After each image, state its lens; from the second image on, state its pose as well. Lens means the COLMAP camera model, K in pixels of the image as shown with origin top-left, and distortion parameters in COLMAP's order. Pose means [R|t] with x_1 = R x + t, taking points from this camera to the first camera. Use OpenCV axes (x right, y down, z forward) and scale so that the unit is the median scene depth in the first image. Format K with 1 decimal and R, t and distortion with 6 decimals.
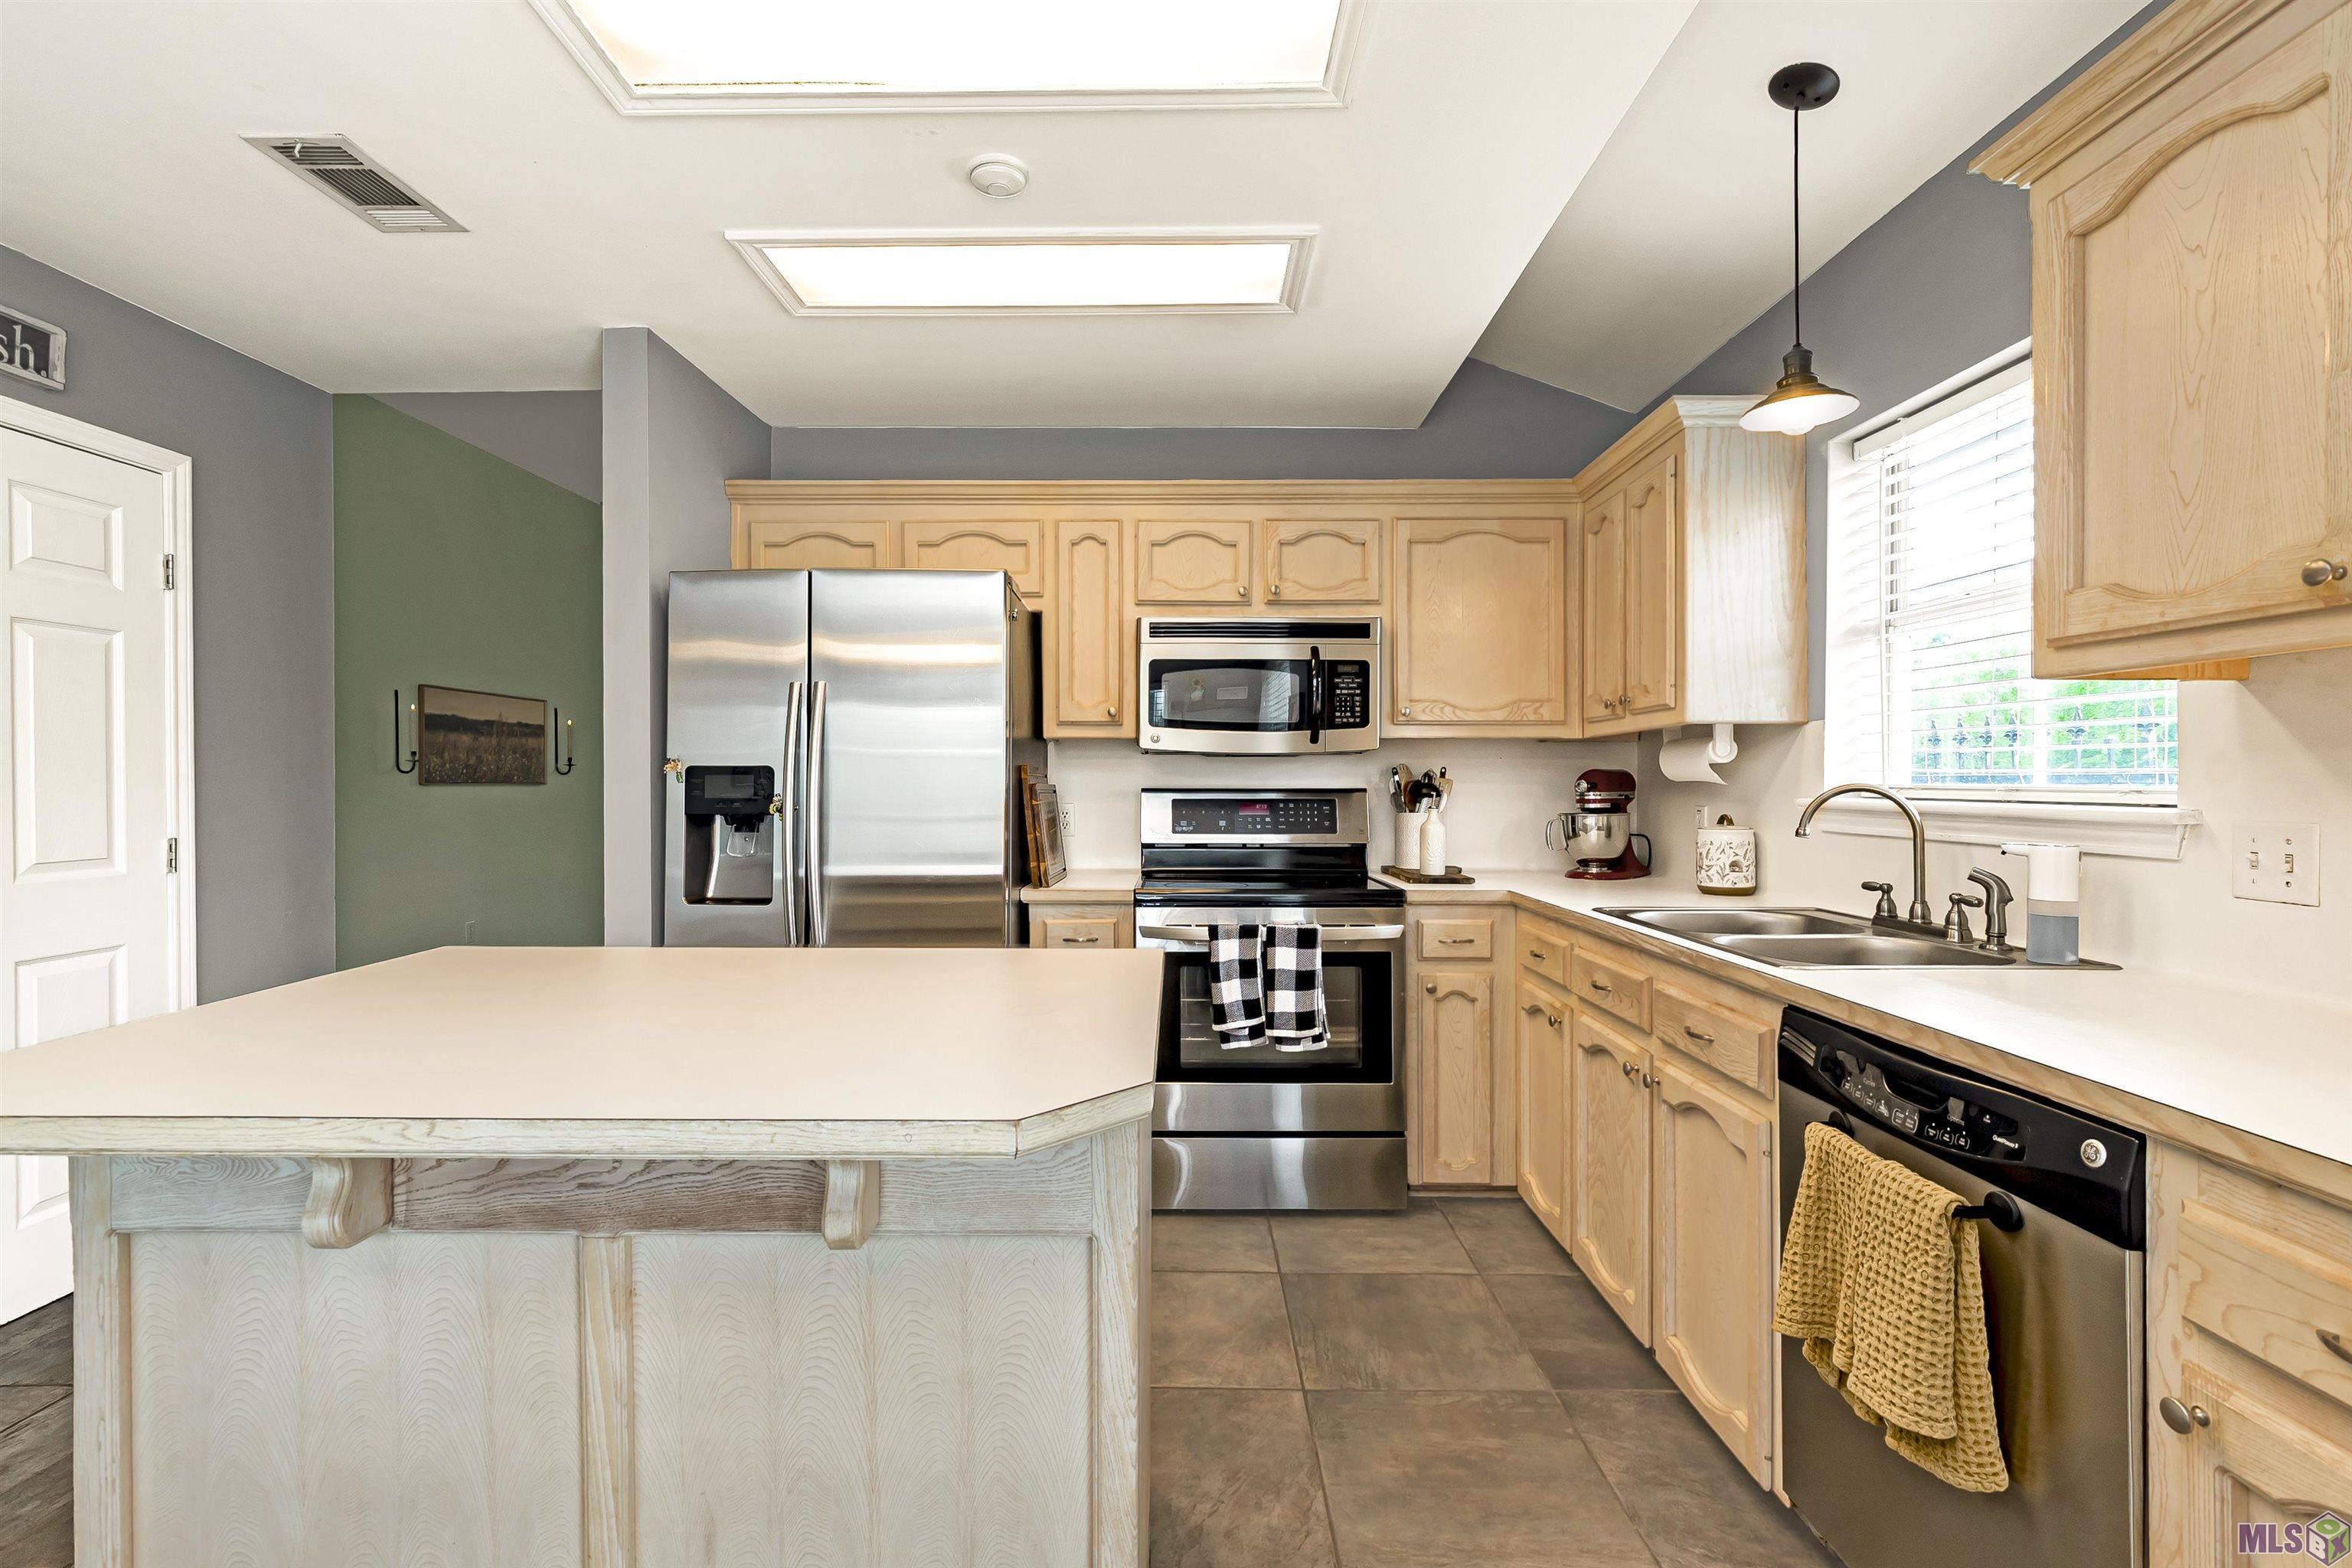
lens RADIAL K [[1054.6, 0, 1151.2], [0, 1054.6, 783.3], [0, 0, 1]] dist [-0.003010, 0.000486]
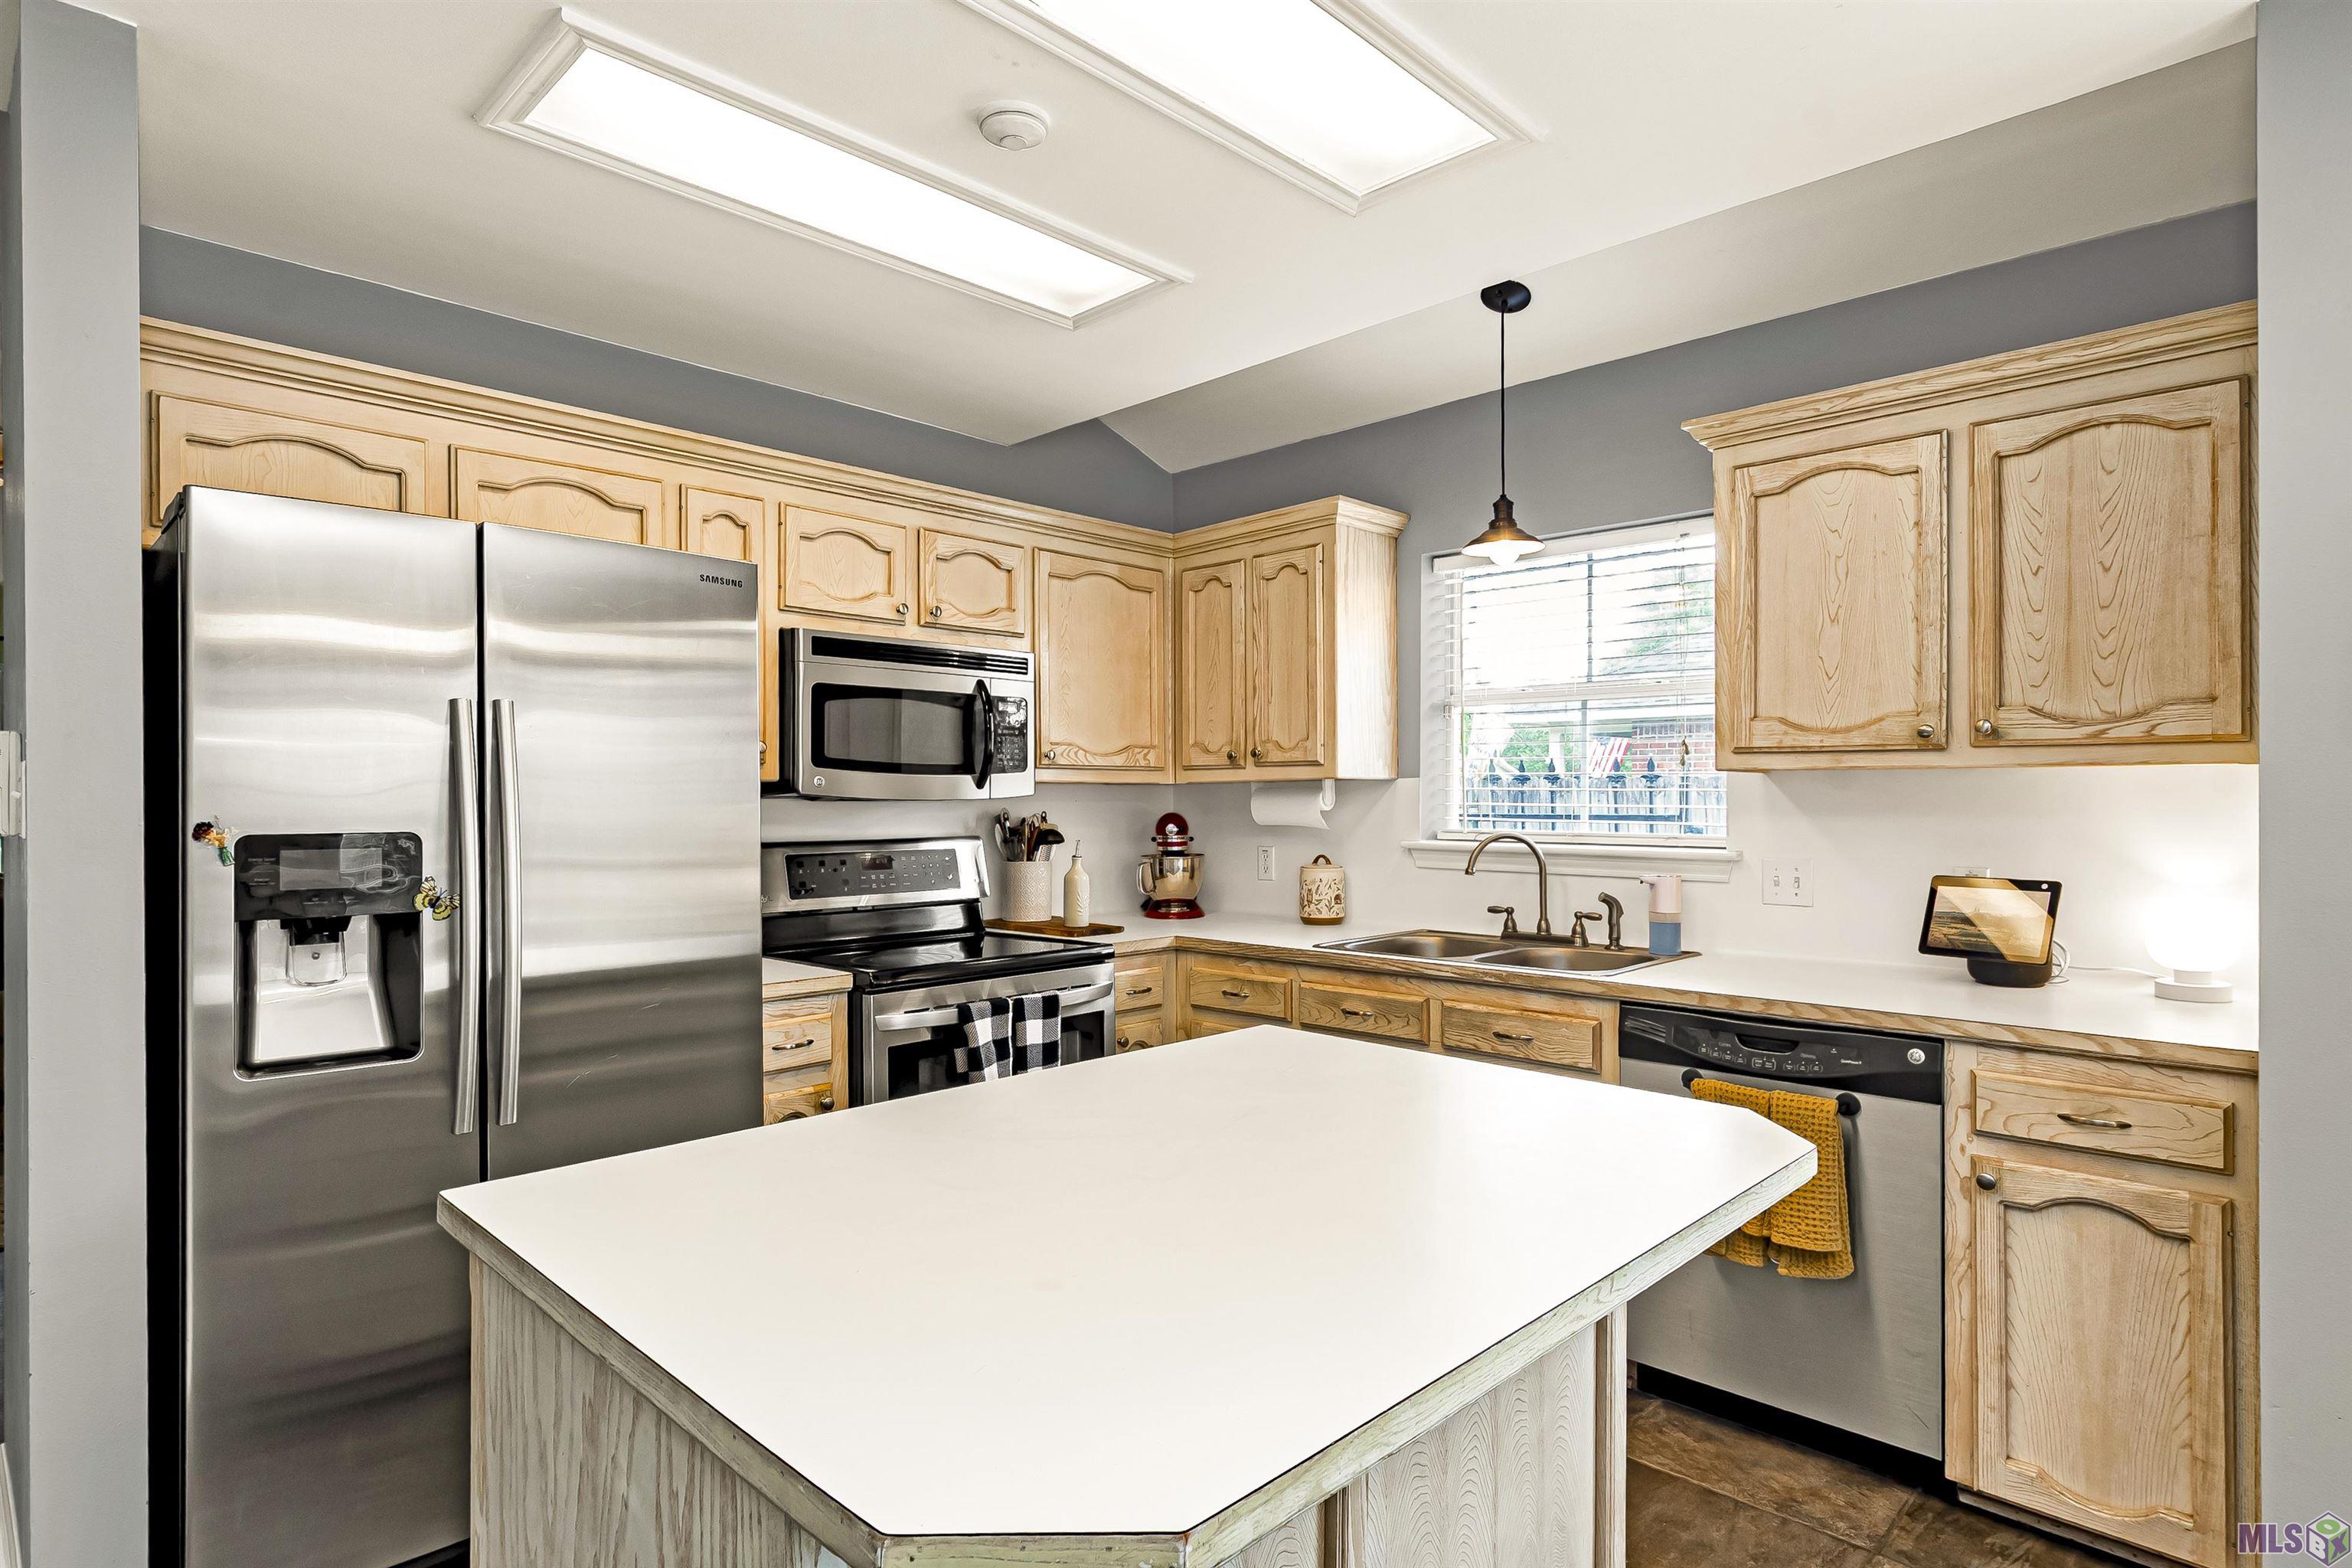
lens RADIAL K [[1265.1, 0, 1164.1], [0, 1265.1, 795.2], [0, 0, 1]] dist [-0.004490, -0.000373]
pose [[0.688202, -0.001471, 0.725517, -0.595575], [0.003652, 0.999992, -0.001437, -0.035451], [-0.725510, 0.003638, 0.688202, 0.174874]]
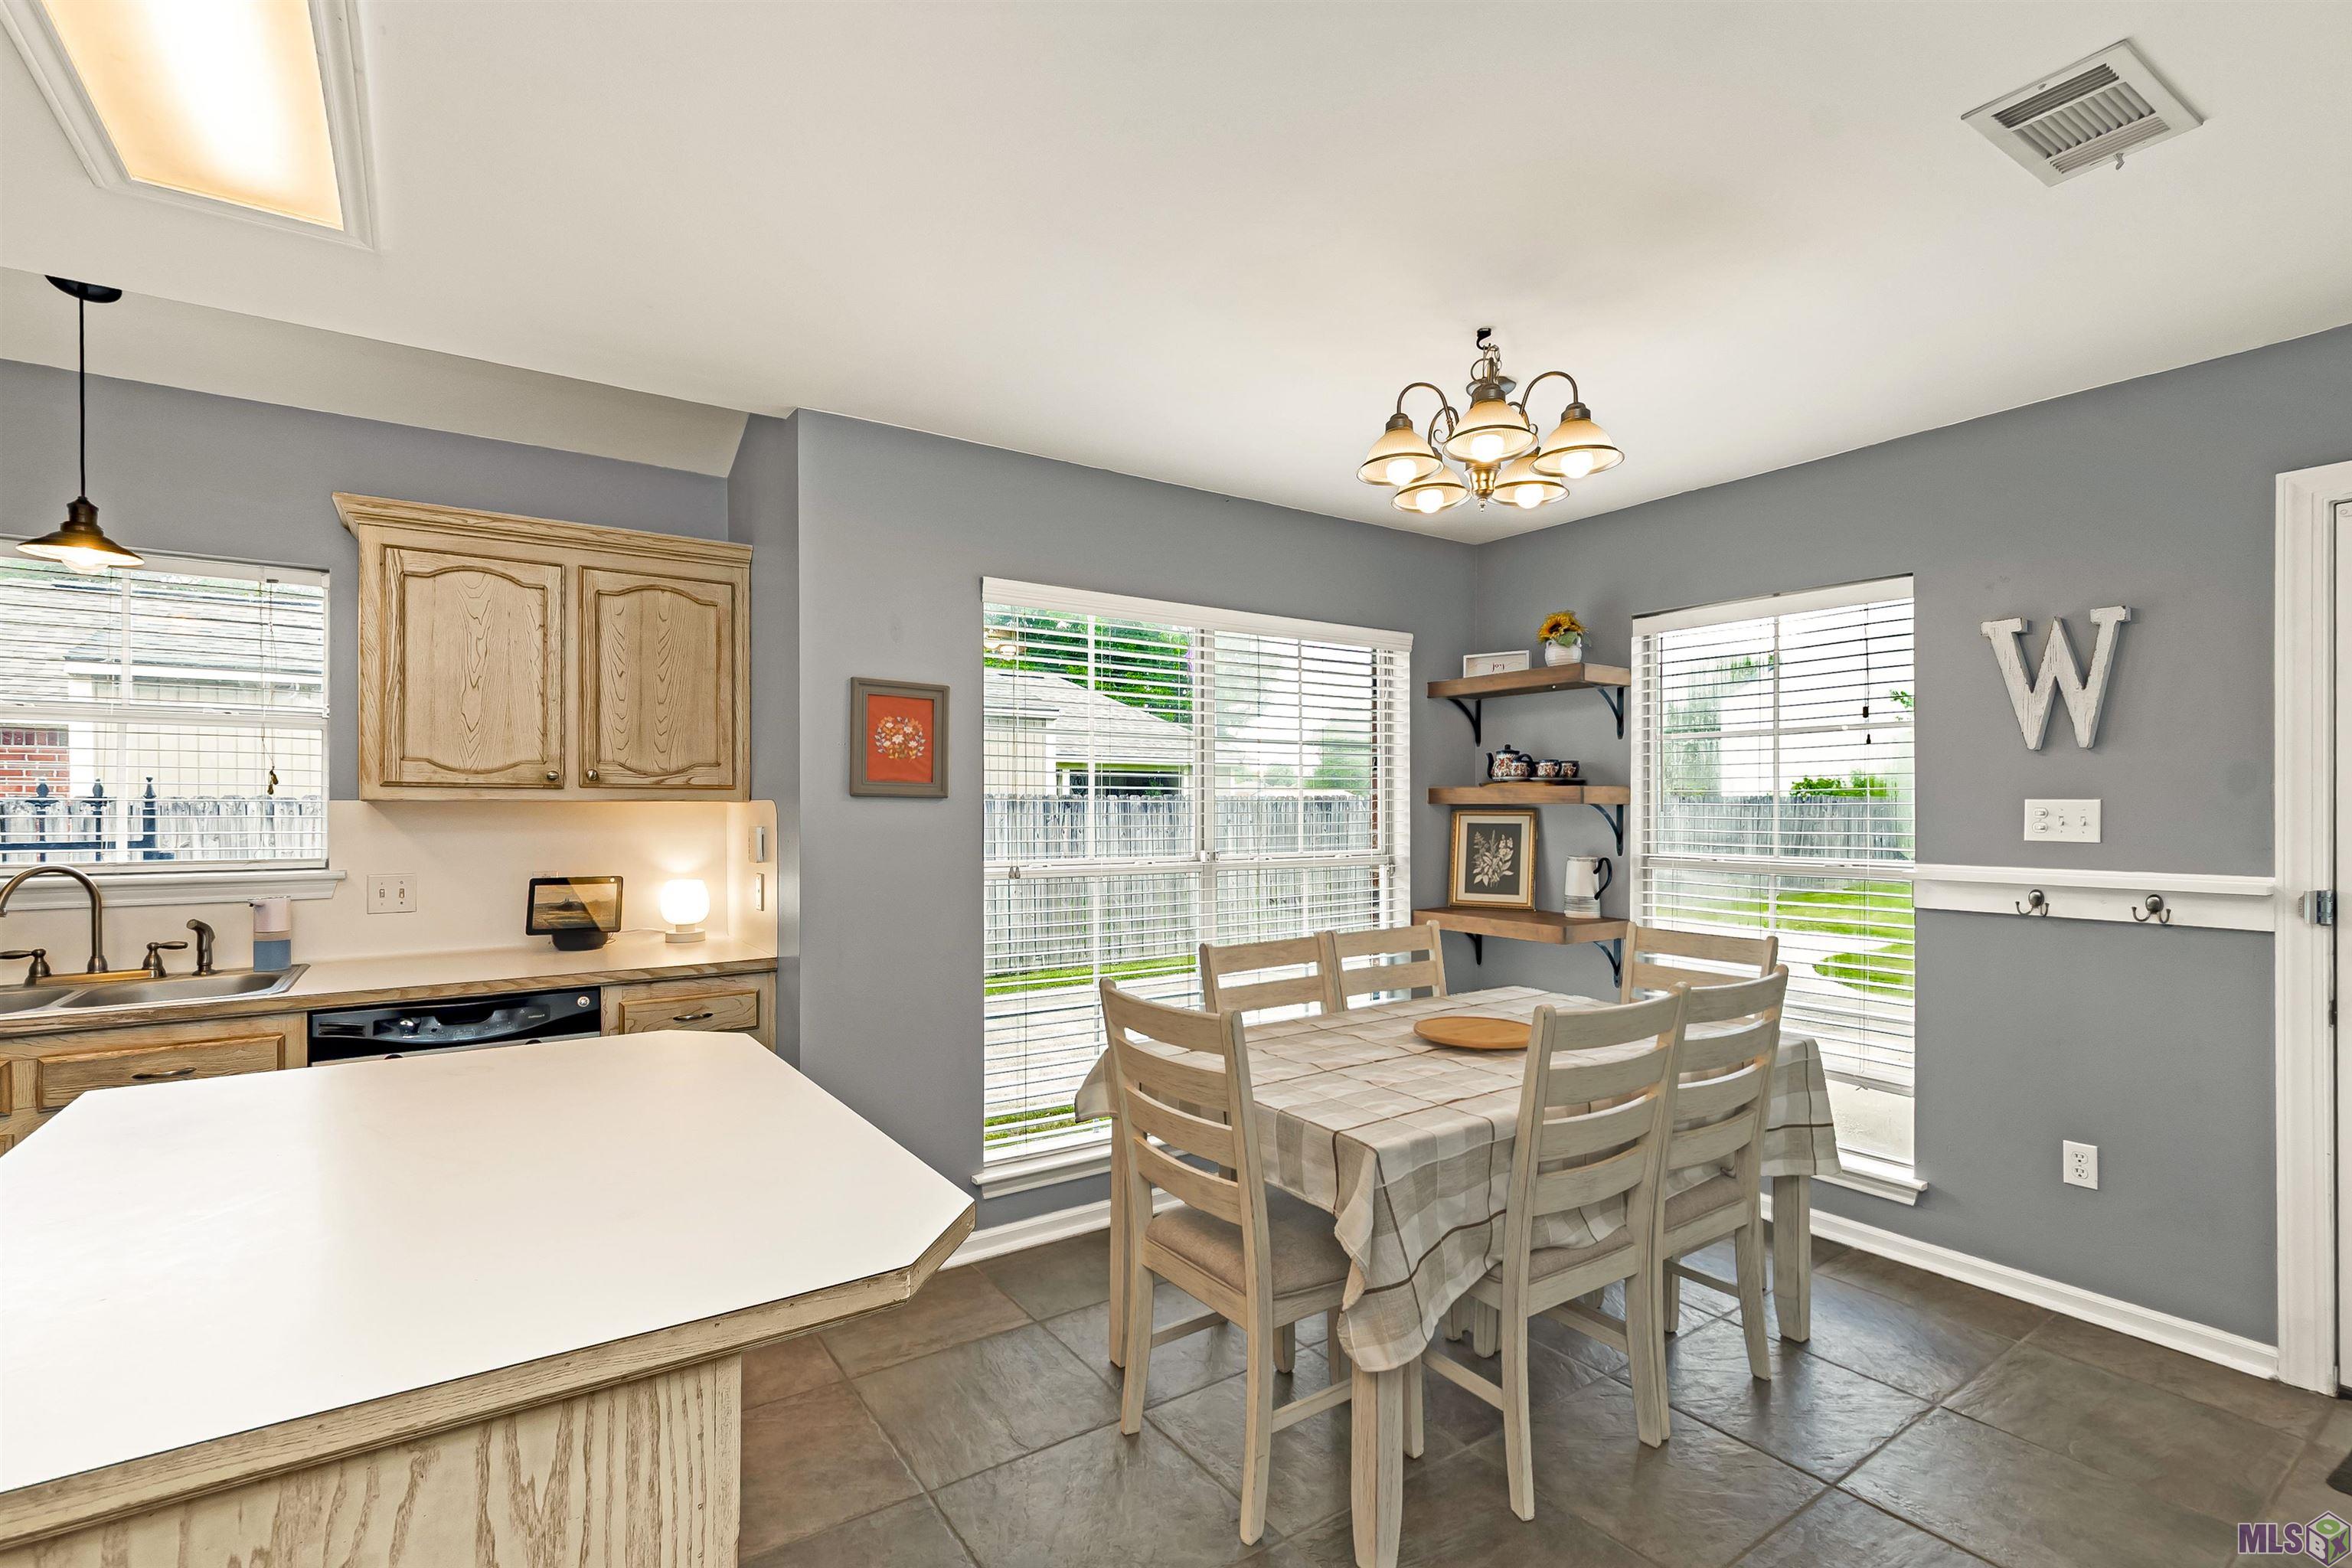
lens RADIAL K [[1054.6, 0, 1169.5], [0, 1054.6, 803.2], [0, 0, 1]] dist [-0.003010, 0.000486]
pose [[-0.584214, 0.006332, 0.811575, -0.794311], [0.005641, 0.999977, -0.003741, -0.045170], [-0.811580, 0.002393, -0.584236, 0.521653]]
